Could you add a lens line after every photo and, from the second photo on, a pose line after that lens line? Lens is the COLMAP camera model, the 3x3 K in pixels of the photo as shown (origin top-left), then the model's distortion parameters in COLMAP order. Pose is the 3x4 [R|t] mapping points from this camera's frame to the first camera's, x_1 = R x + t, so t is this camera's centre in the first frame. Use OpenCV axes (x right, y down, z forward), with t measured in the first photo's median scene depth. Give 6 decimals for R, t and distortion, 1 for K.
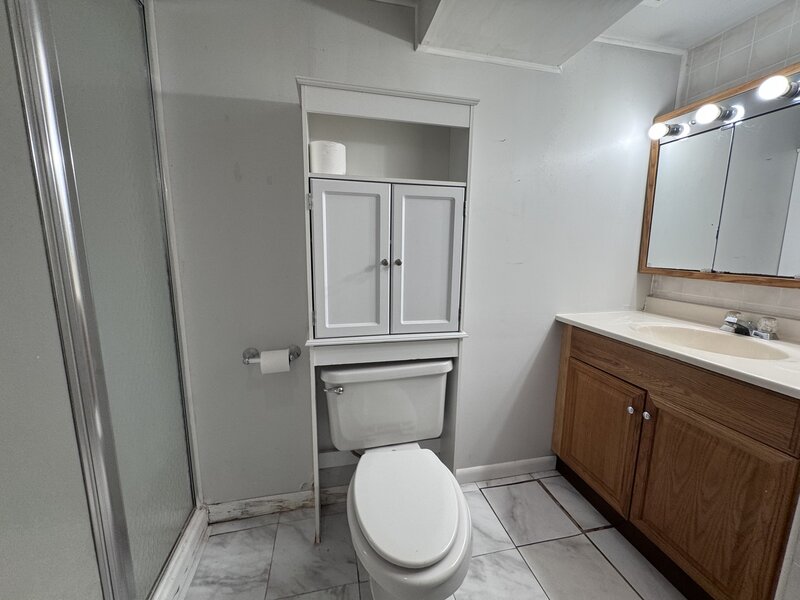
lens RADIAL K [[318.4, 0, 401.0], [0, 318.4, 299.1], [0, 0, 1]] dist [-0.006094, 0.000698]
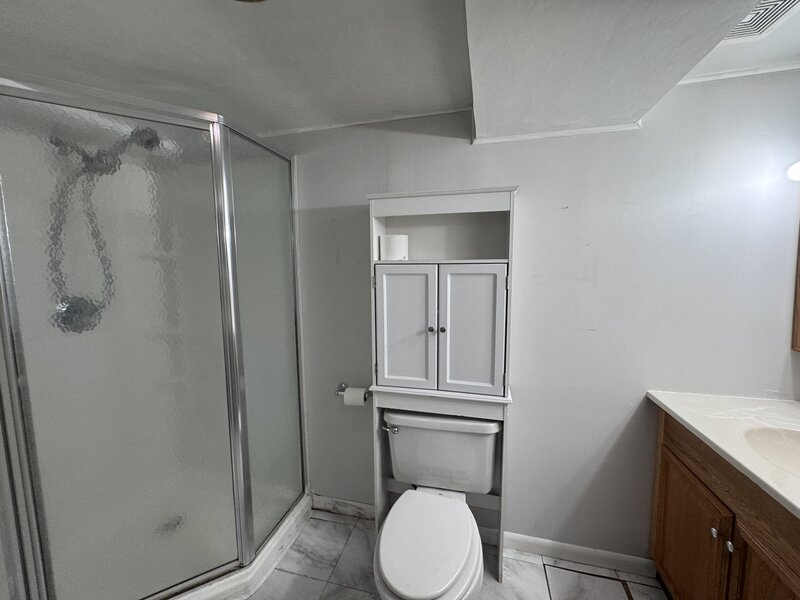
lens RADIAL K [[318.4, 0, 401.0], [0, 318.4, 299.1], [0, 0, 1]] dist [-0.006094, 0.000698]
pose [[0.890109, 0.028515, -0.454855, 0.362436], [-0.056725, 0.997212, -0.048491, -0.154237], [0.452204, 0.068964, 0.889244, -0.107063]]
